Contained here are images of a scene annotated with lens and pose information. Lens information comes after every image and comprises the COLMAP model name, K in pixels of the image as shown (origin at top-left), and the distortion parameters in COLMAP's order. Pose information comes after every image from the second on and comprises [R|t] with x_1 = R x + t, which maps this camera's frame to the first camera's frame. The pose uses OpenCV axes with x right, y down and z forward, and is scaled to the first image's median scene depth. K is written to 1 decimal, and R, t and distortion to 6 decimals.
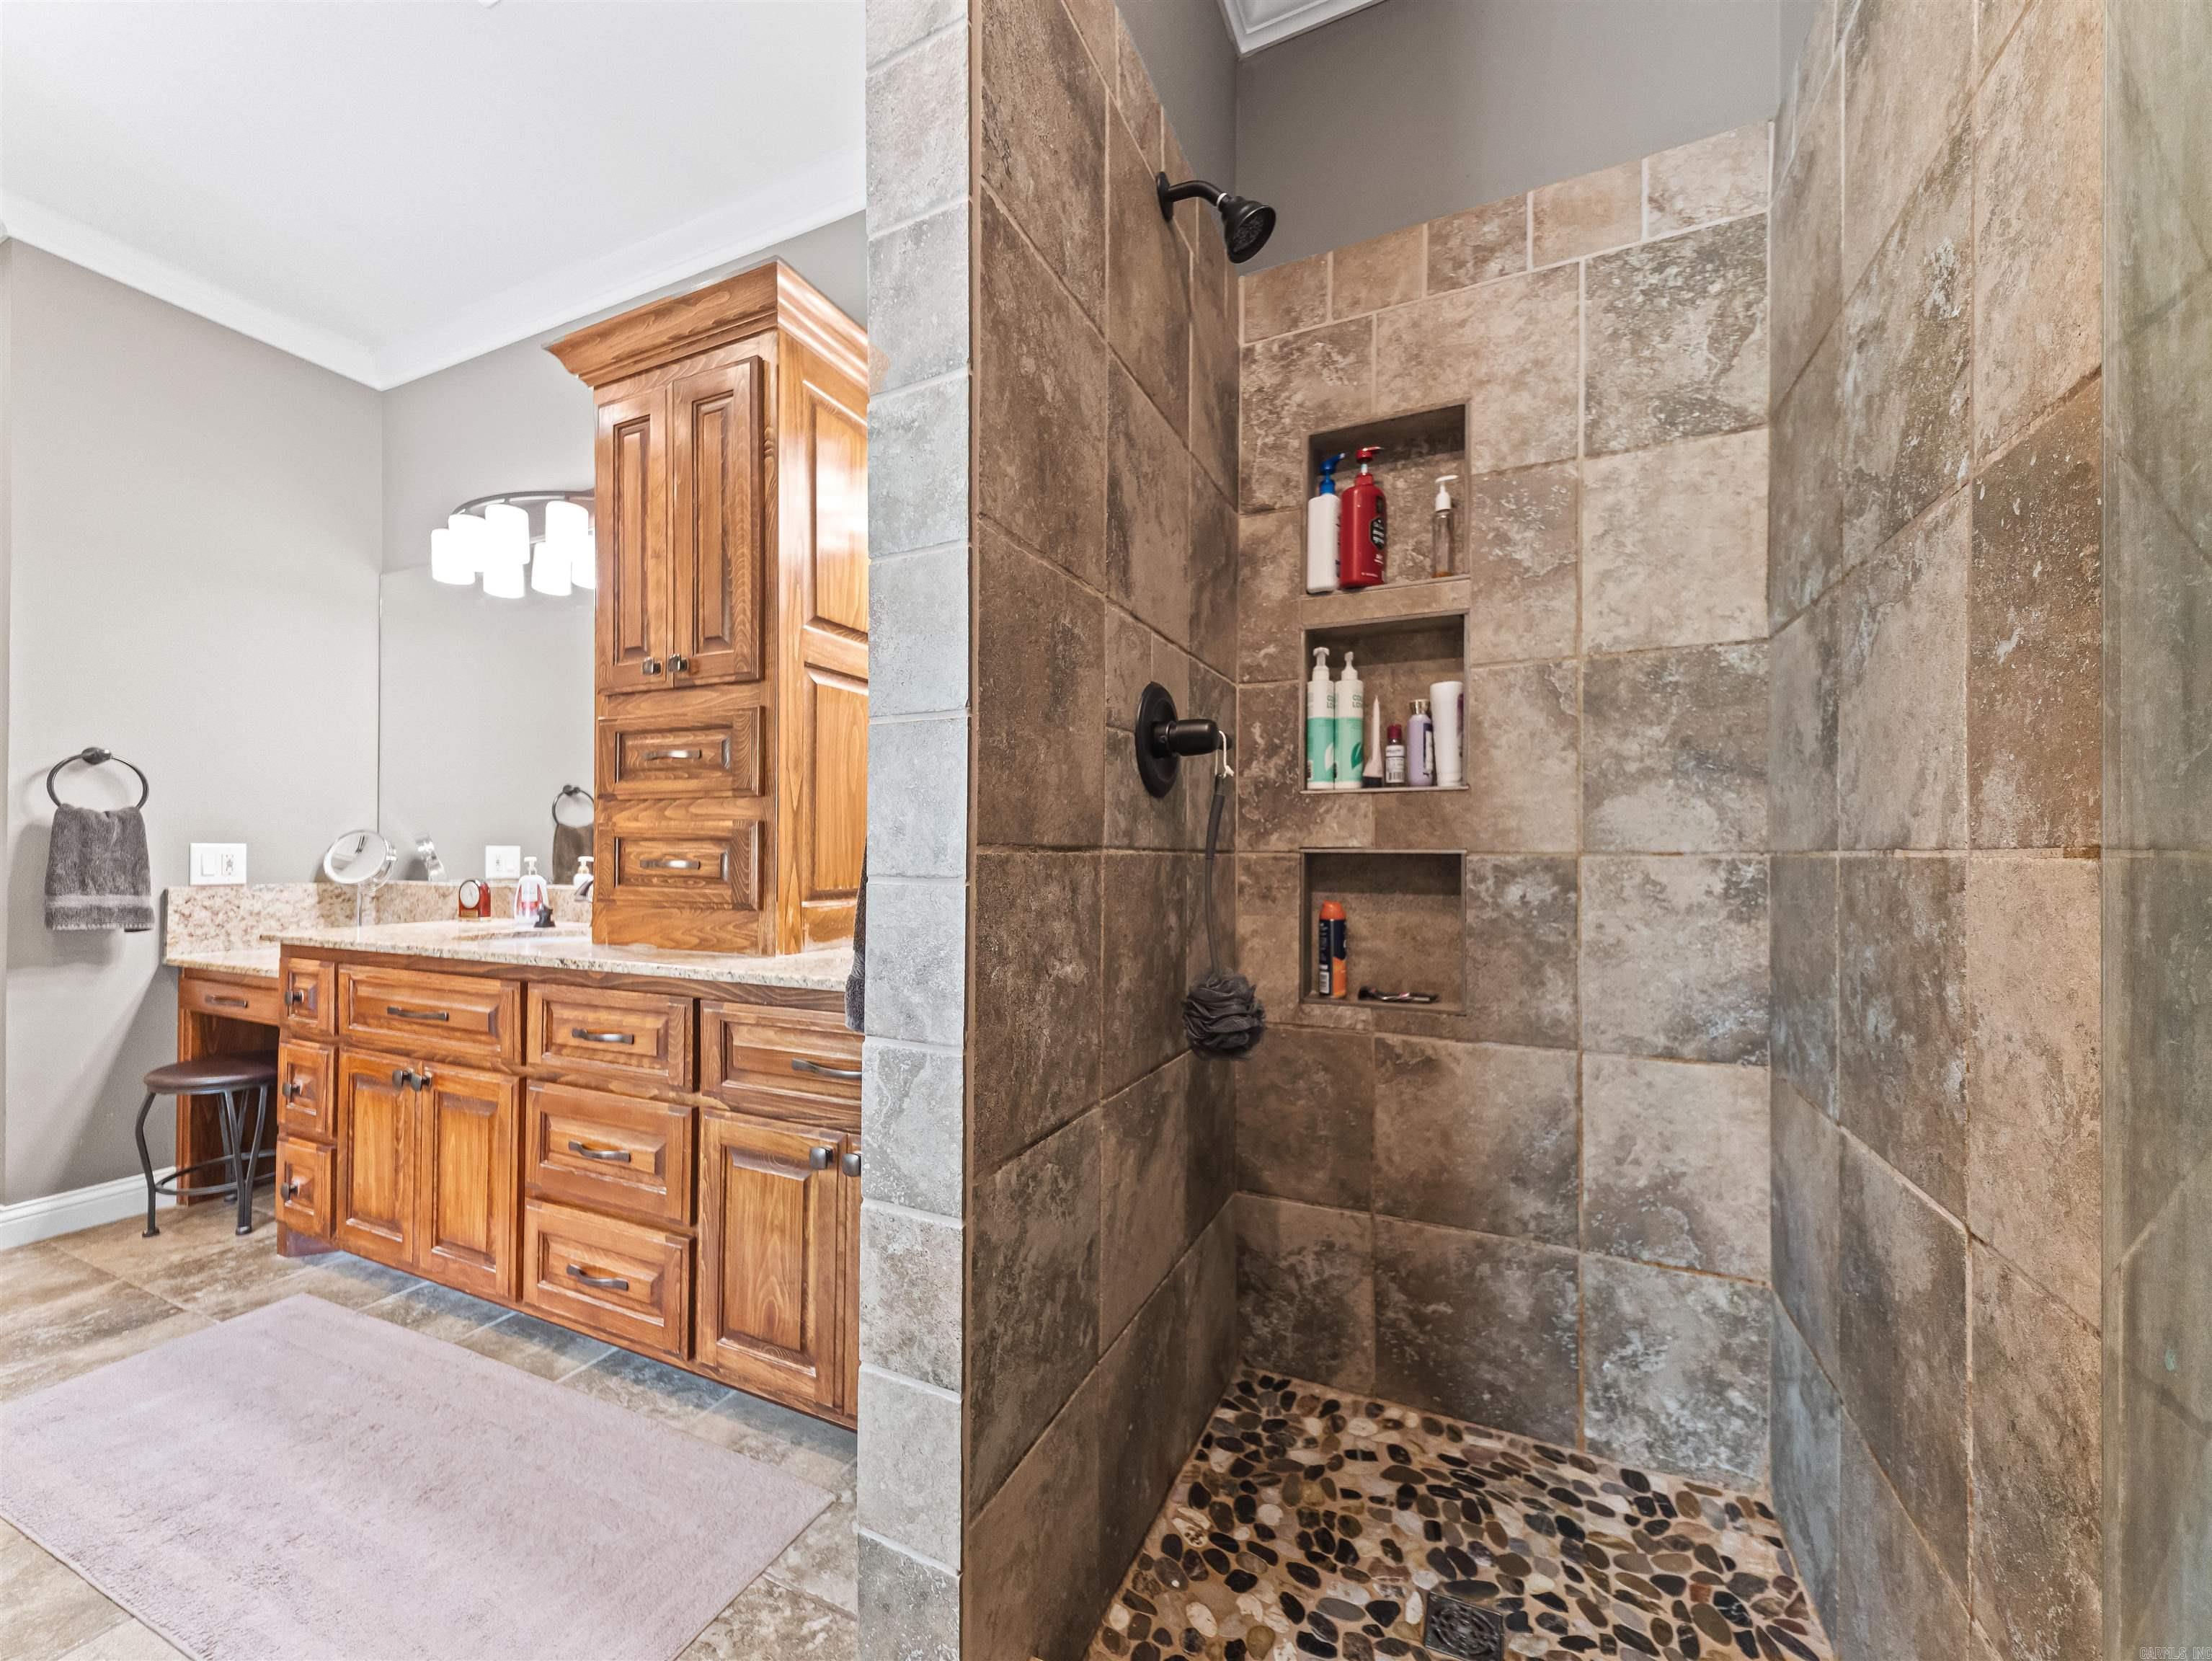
lens RADIAL K [[854.9, 0, 1110.9], [0, 854.9, 837.4], [0, 0, 1]] dist [0.033702, -0.011897]
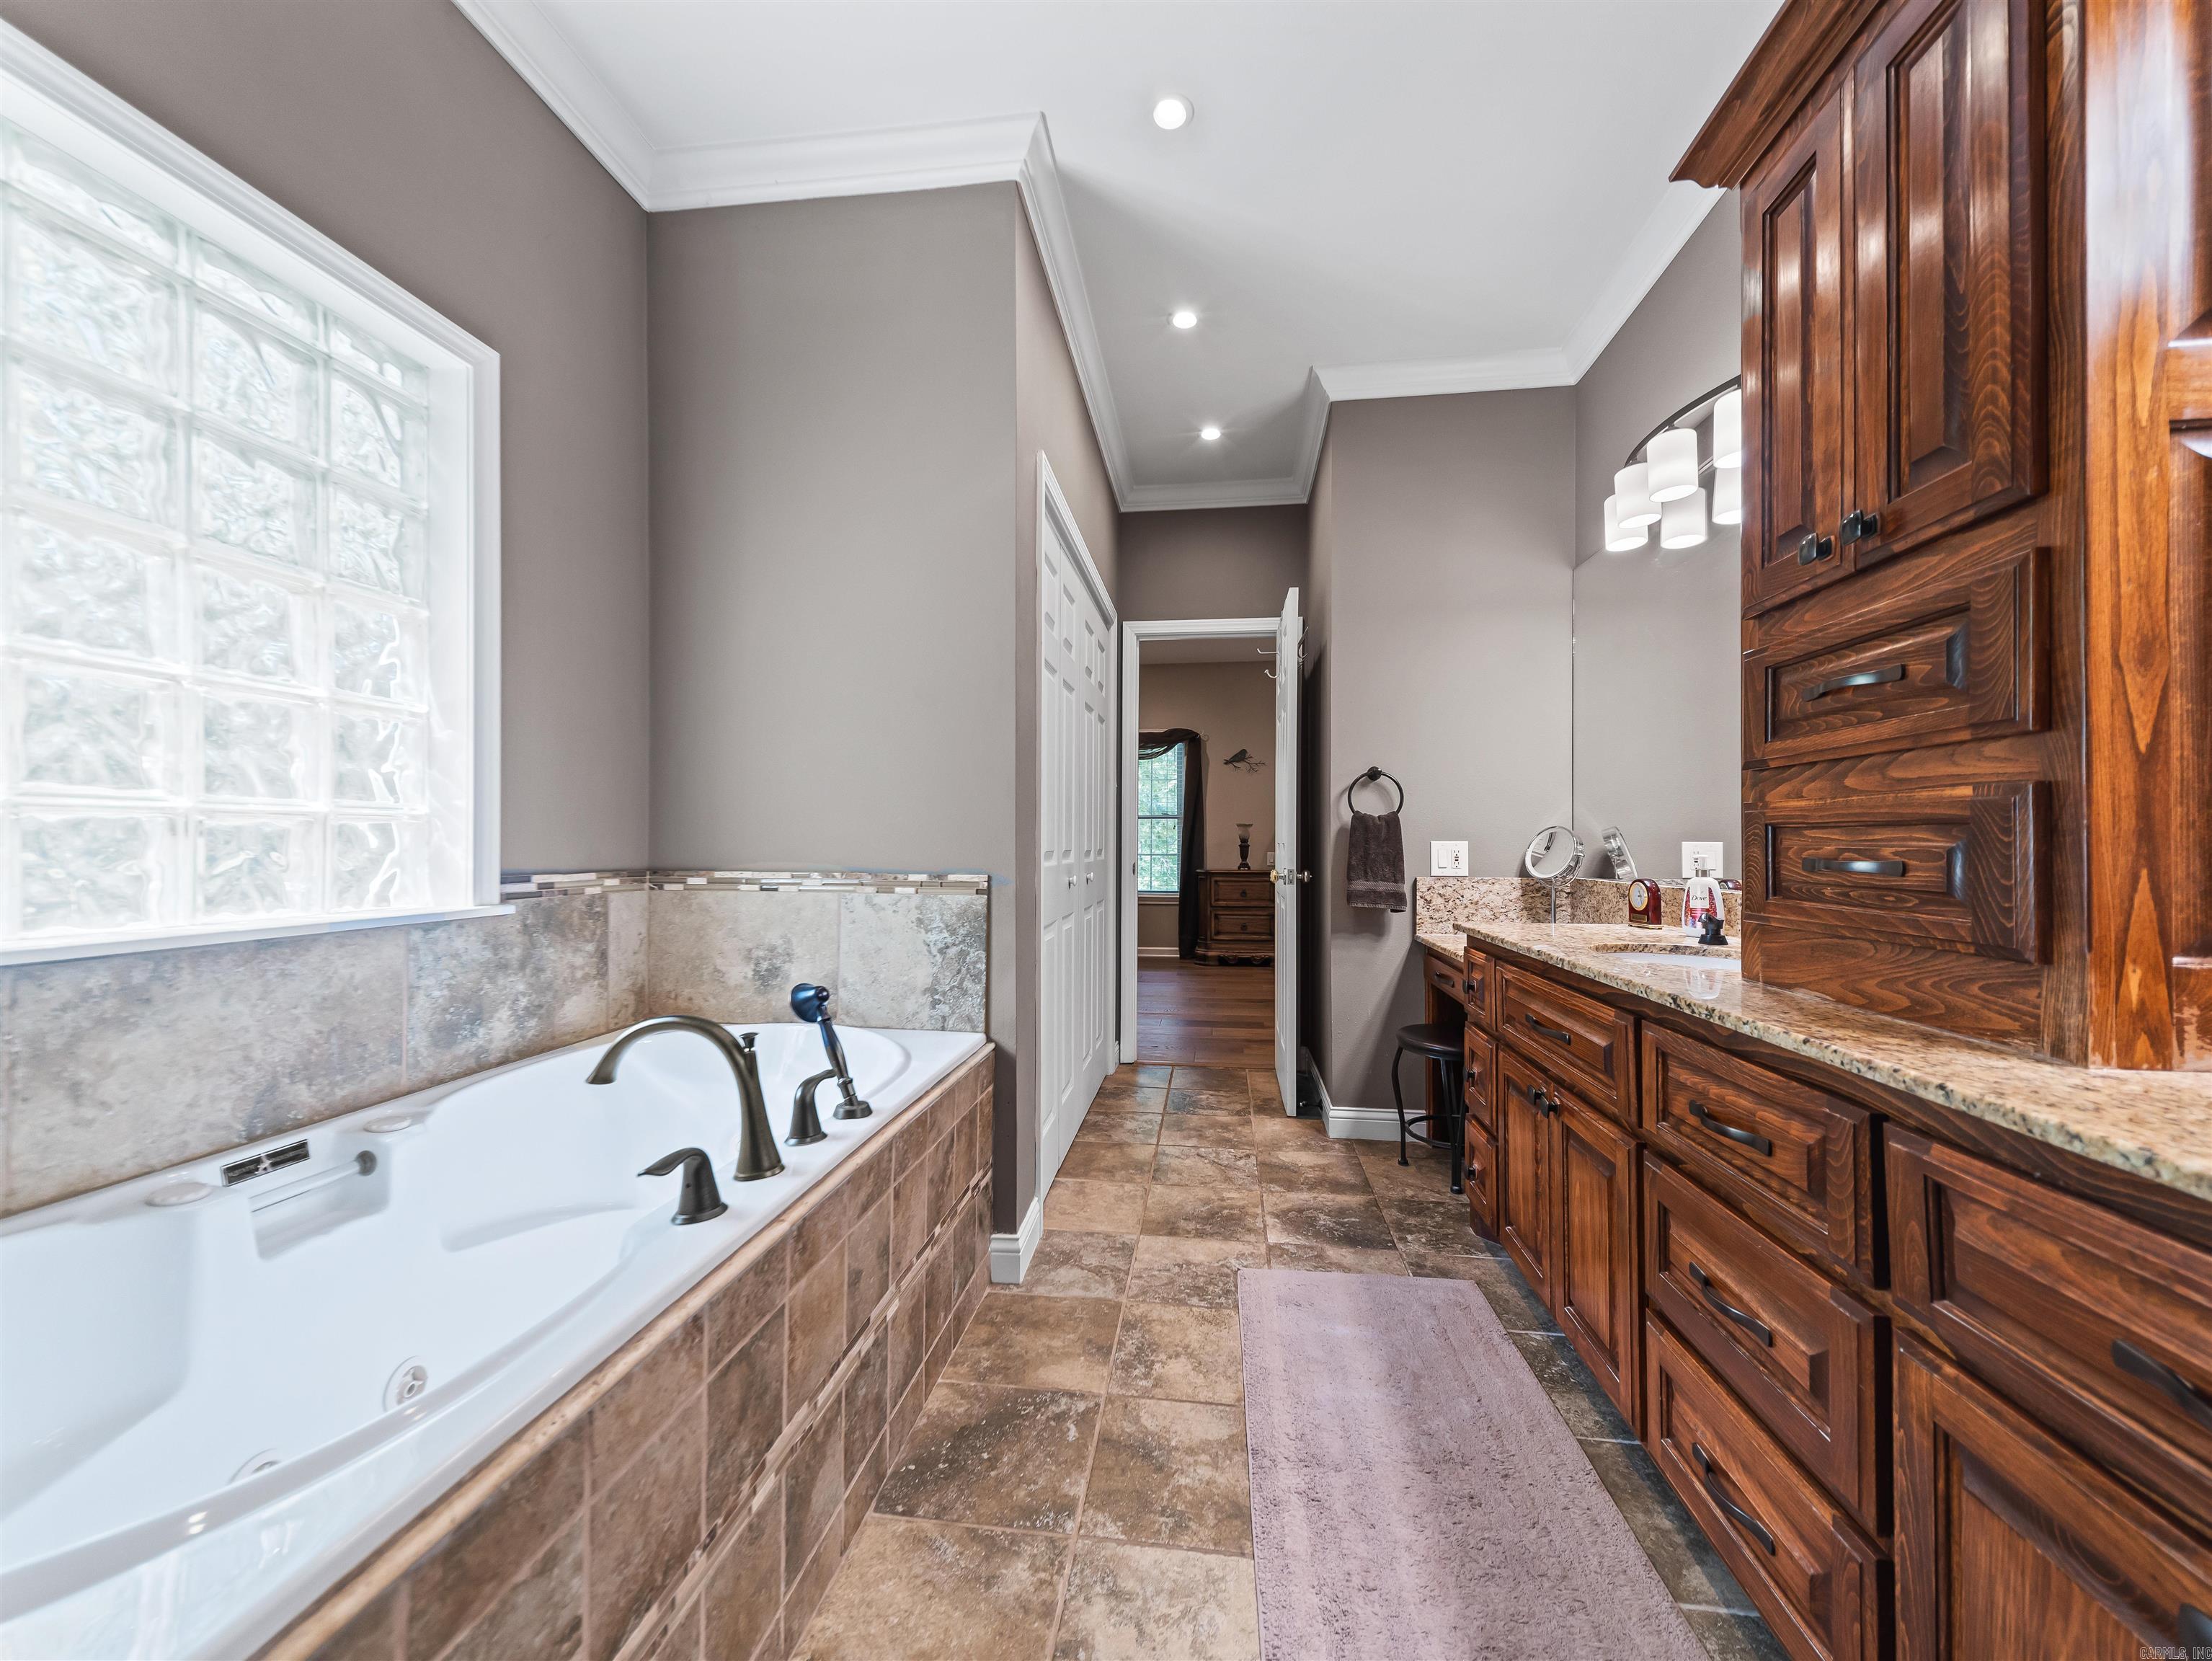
lens RADIAL K [[854.9, 0, 1110.9], [0, 854.9, 837.4], [0, 0, 1]] dist [0.033702, -0.011897]
pose [[0.288863, -0.013635, -0.957273, -0.081155], [0.016737, 0.999818, -0.009190, 0.007979], [0.957224, -0.013367, 0.289038, 0.334924]]
